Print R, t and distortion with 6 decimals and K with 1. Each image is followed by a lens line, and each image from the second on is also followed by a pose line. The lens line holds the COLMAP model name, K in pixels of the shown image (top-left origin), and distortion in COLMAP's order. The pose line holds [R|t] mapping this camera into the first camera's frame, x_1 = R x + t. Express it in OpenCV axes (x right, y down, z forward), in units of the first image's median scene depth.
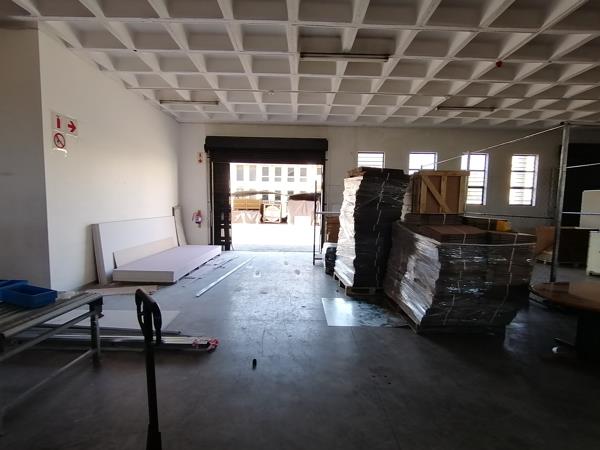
lens RADIAL K [[300.2, 0, 298.1], [0, 300.2, 226.7], [0, 0, 1]] dist [0.000298, -0.013427]
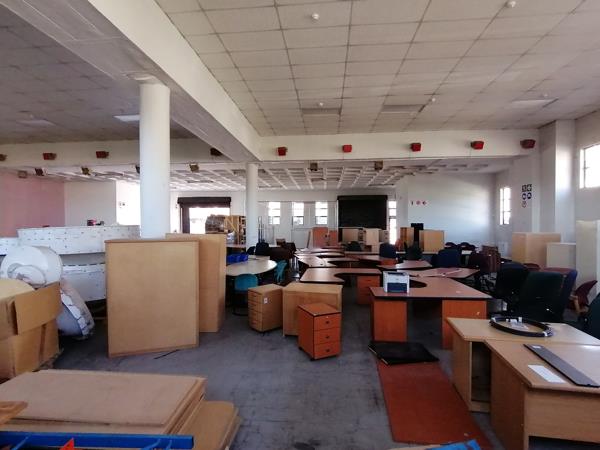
lens RADIAL K [[300.2, 0, 298.1], [0, 300.2, 226.7], [0, 0, 1]] dist [0.000298, -0.013427]
pose [[0.994307, -0.016373, -0.105285, 1.630966], [0.007748, 0.996618, -0.081810, 0.226192], [0.106268, 0.080529, 0.991071, -2.235094]]
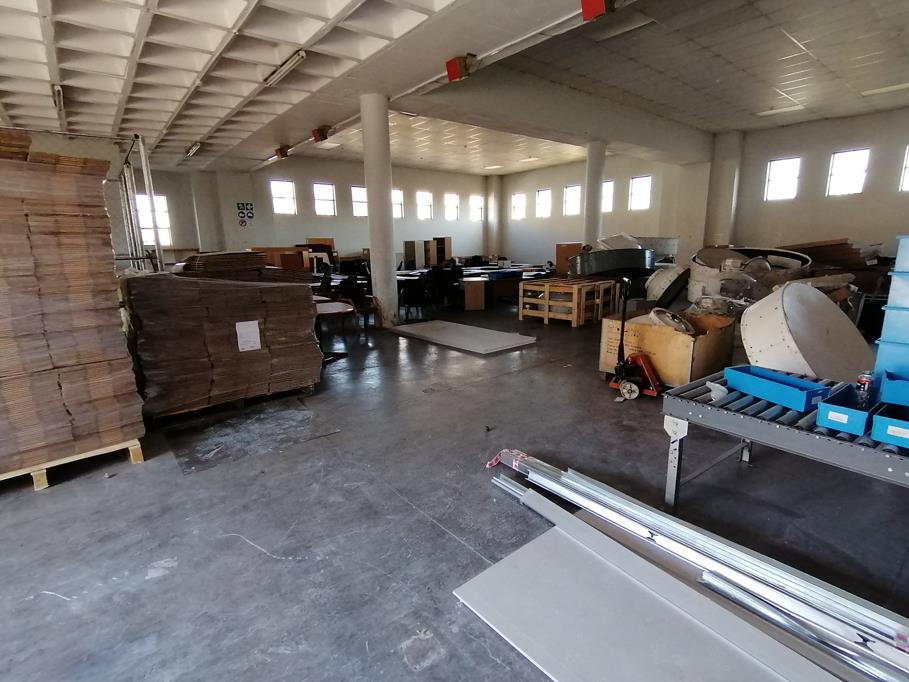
lens RADIAL K [[454.8, 0, 451.6], [0, 454.8, 343.6], [0, 0, 1]] dist [0.000298, -0.013427]
pose [[-0.613242, -0.177212, 0.769760, -0.529302], [0.079881, 0.955600, 0.283634, -0.044902], [-0.785845, 0.235425, -0.571858, 1.090538]]
